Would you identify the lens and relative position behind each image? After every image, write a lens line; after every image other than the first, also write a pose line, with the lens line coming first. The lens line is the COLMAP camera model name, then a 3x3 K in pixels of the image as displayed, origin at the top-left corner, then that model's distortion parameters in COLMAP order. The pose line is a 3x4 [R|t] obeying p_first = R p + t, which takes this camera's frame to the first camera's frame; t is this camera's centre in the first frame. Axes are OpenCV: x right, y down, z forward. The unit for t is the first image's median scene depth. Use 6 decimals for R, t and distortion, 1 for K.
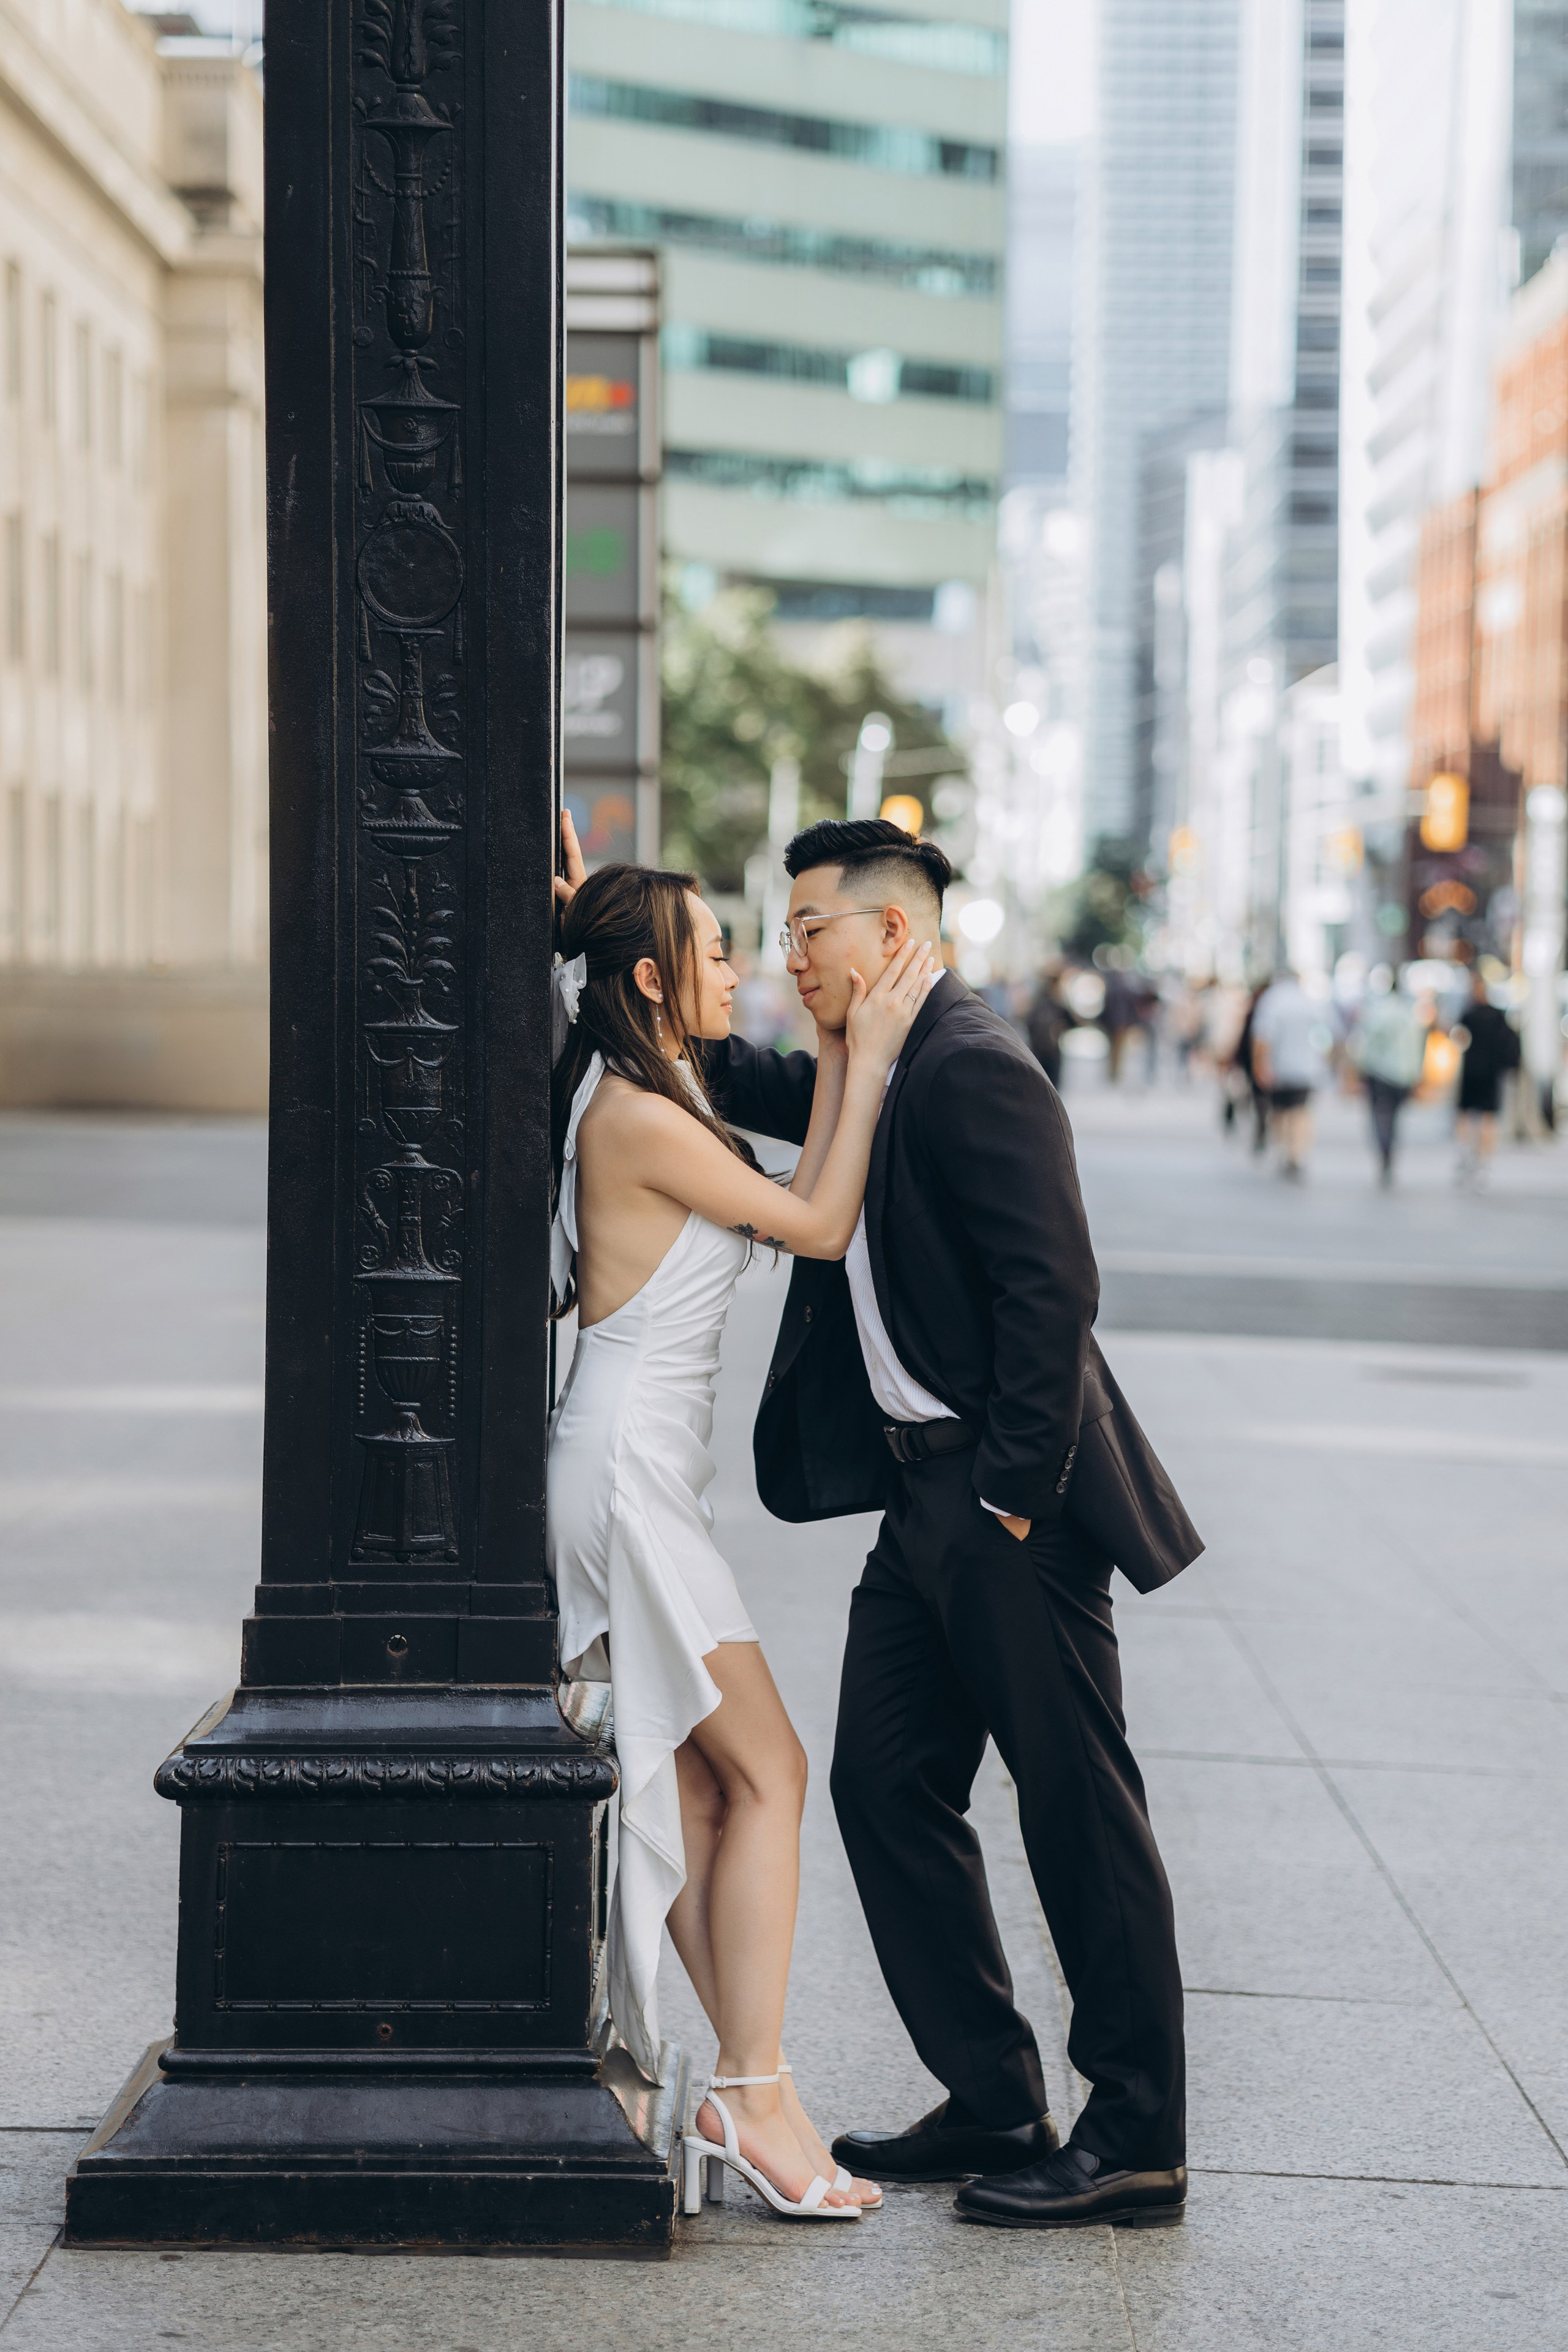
lens RADIAL K [[7239.5, 0, 784.0], [0, 7239.5, 1176.0], [0, 0, 1]] dist [2.968155, -46.753512]
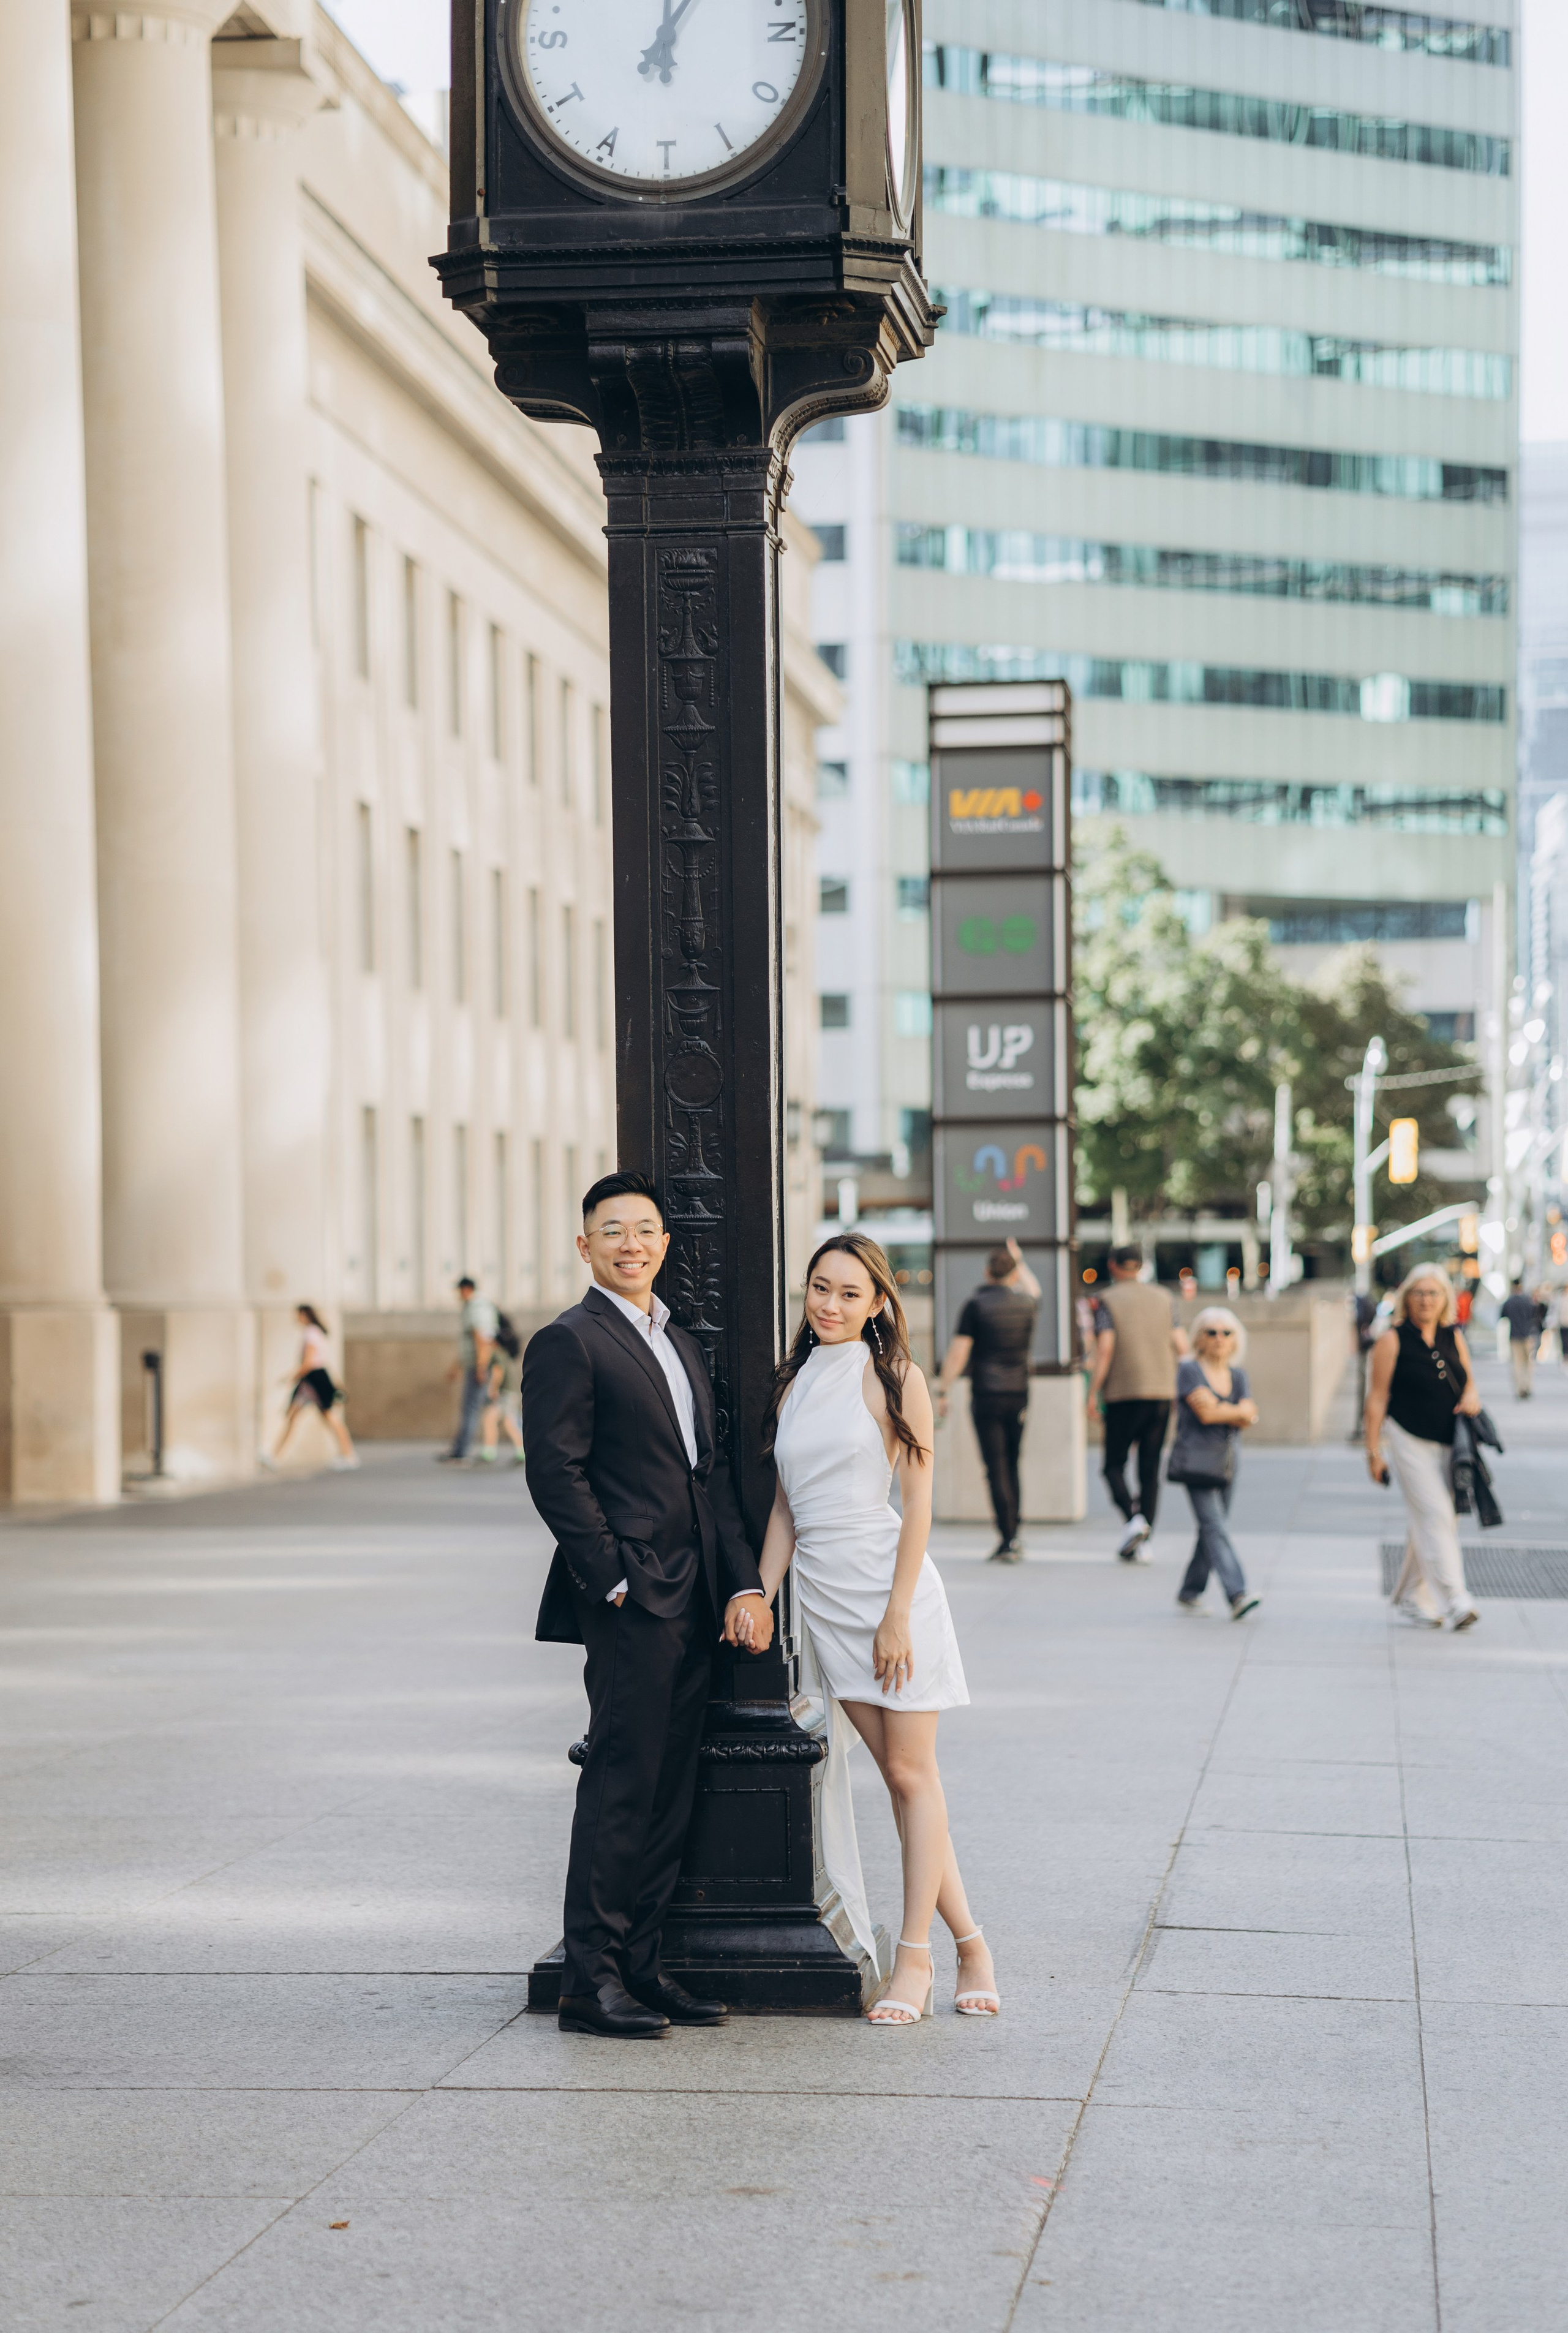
lens RADIAL K [[7639.1, 0, 723.4], [0, 7639.1, 1247.5], [0, 0, 1]] dist [2.440742, -1.354446]
pose [[0.996424, -0.025737, -0.080475, 0.103350], [0.022939, 0.999106, -0.035506, 0.025312], [0.081317, 0.033533, 0.996124, -0.835382]]
